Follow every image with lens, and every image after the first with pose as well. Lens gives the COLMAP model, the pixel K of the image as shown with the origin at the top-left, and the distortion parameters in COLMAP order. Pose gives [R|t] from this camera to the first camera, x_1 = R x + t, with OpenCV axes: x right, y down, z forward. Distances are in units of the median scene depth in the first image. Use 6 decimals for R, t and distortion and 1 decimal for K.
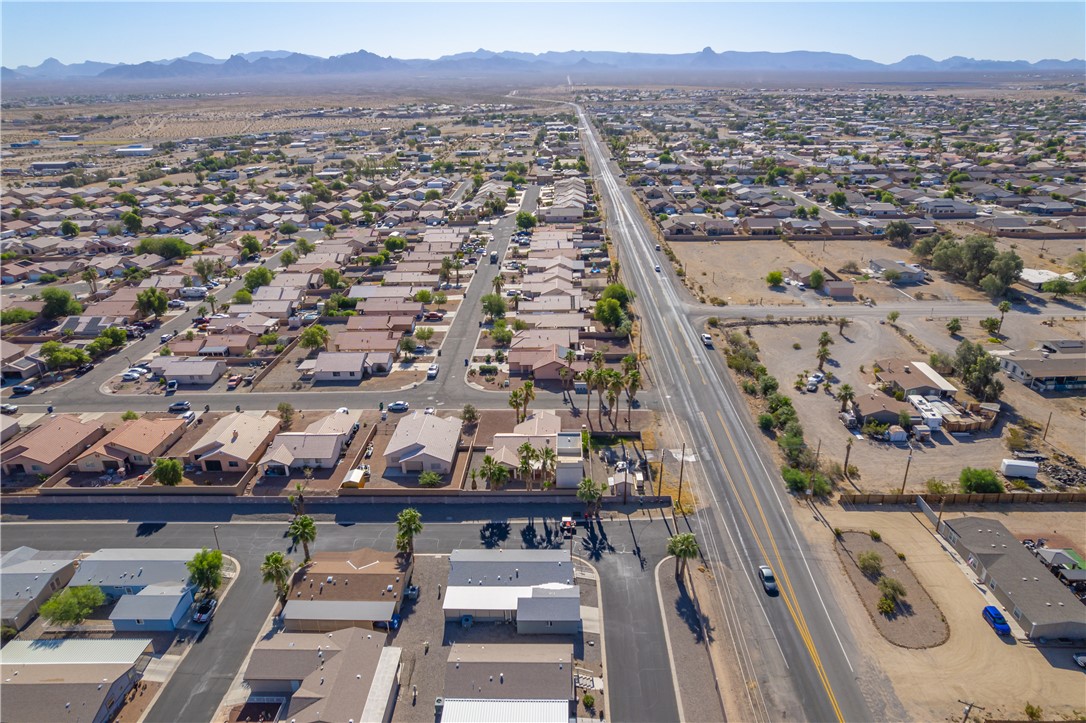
lens RADIAL K [[692.3, 0, 542.8], [0, 692.3, 355.7], [0, 0, 1]] dist [-0.071788, 0.062756]
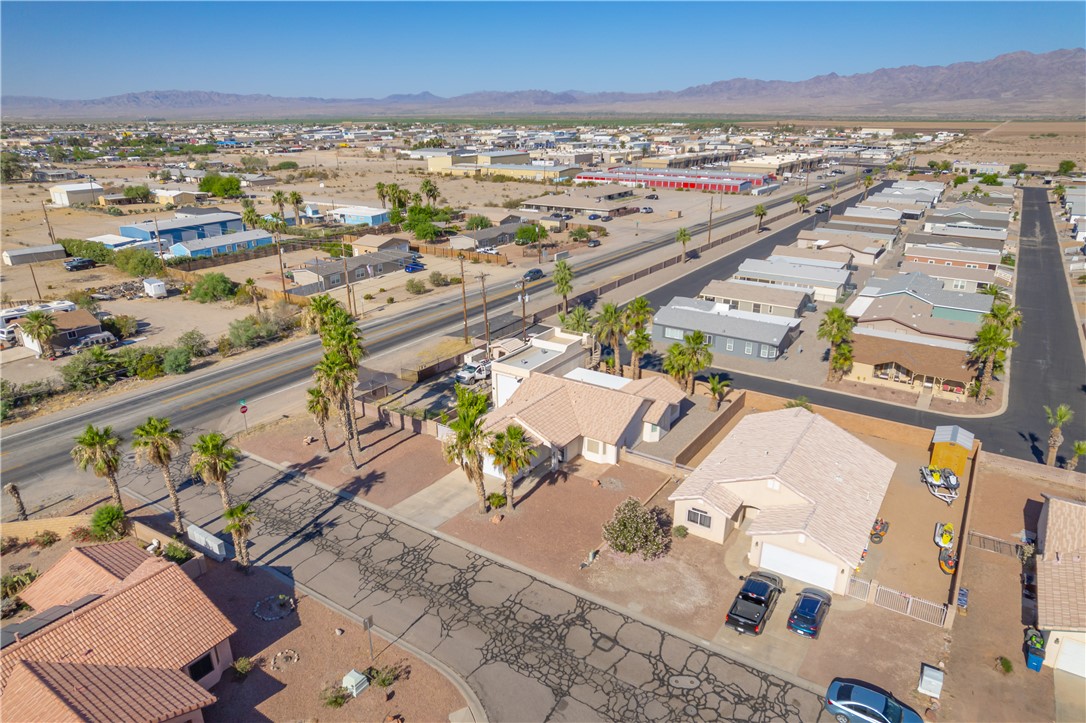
lens RADIAL K [[692.3, 0, 547.5], [0, 692.3, 365.6], [0, 0, 1]] dist [-0.071788, 0.062756]
pose [[-0.848546, -0.161980, 0.503718, -0.190030], [0.213215, 0.766602, 0.605690, -0.151841], [-0.484261, 0.621356, -0.615961, 0.999744]]
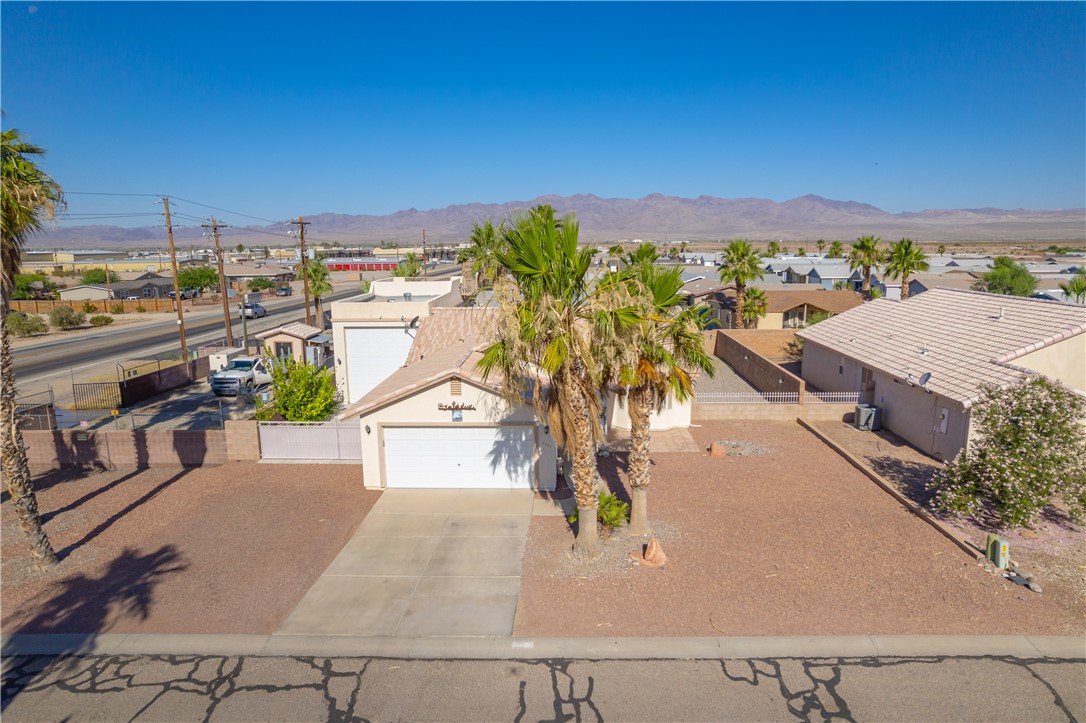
lens RADIAL K [[692.3, 0, 544.4], [0, 692.3, 362.3], [0, 0, 1]] dist [-0.071788, 0.062756]
pose [[-0.999463, 0.031729, 0.008150, -0.017686], [0.031318, 0.852509, 0.521773, 0.001373], [0.009608, 0.521748, -0.853045, 0.936181]]
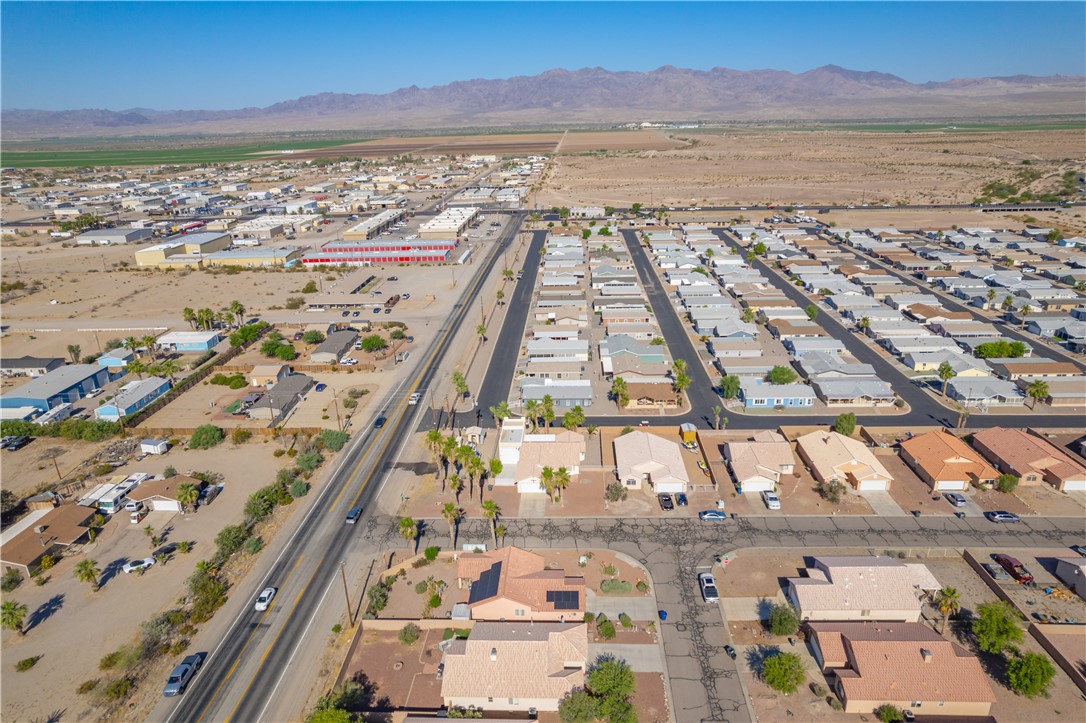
lens RADIAL K [[692.3, 0, 547.0], [0, 692.3, 360.5], [0, 0, 1]] dist [-0.071788, 0.062756]
pose [[-0.998974, 0.039219, 0.022627, -0.038035], [0.044435, 0.753178, 0.656314, -0.532441], [0.008698, 0.656647, -0.754148, 1.326346]]
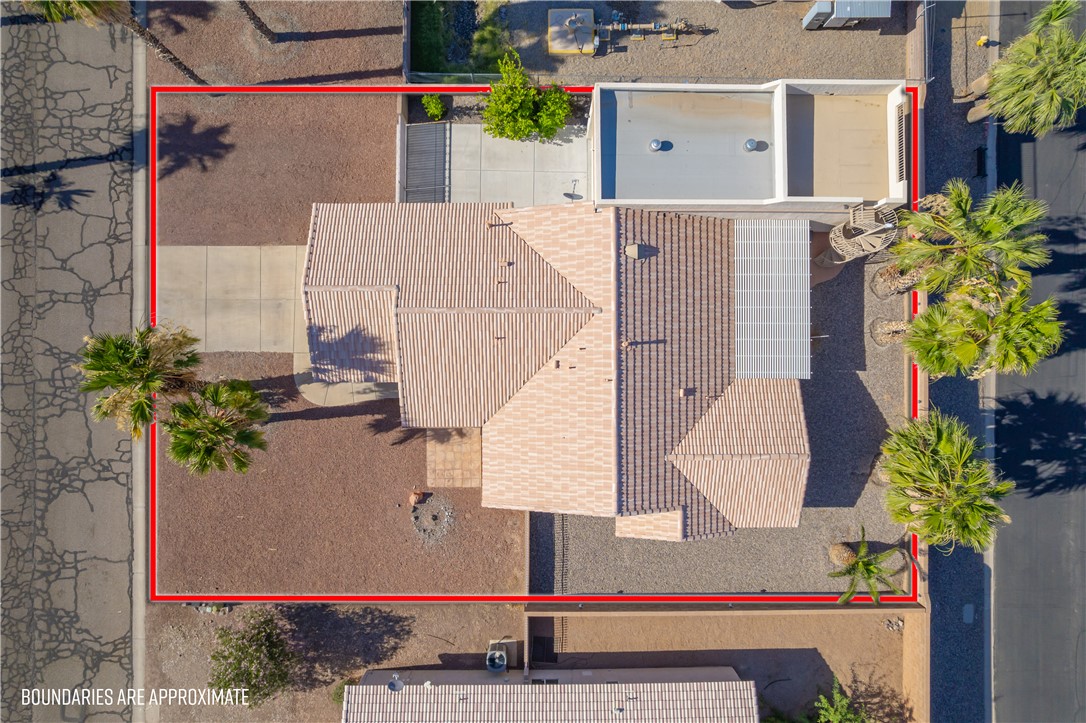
lens RADIAL K [[692.3, 0, 572.2], [0, 692.3, 371.3], [0, 0, 1]] dist [-0.071788, 0.062756]
pose [[-0.032765, -0.999157, 0.024731, -0.025387], [0.353946, 0.011541, 0.935195, -0.058155], [-0.934692, 0.039395, 0.353269, 0.717055]]
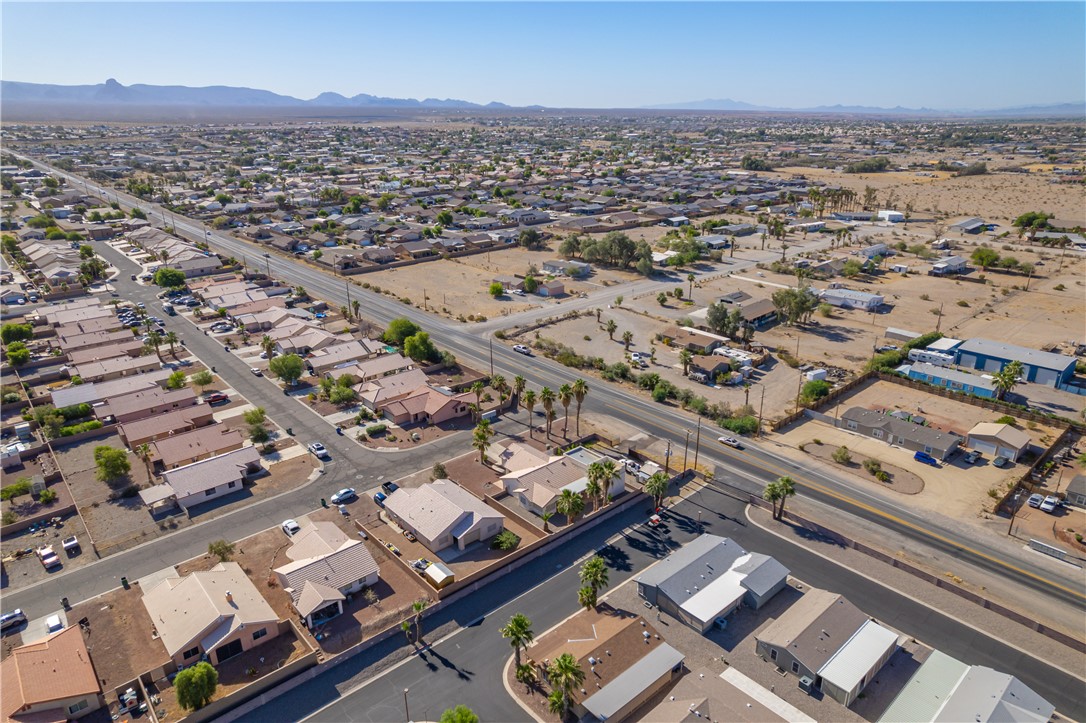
lens RADIAL K [[692.3, 0, 537.3], [0, 692.3, 369.6], [0, 0, 1]] dist [-0.071788, 0.062756]
pose [[0.734056, -0.228216, 0.639593, -0.473758], [0.245619, 0.967301, 0.063252, -0.060350], [-0.633113, 0.110666, 0.766107, 0.186959]]
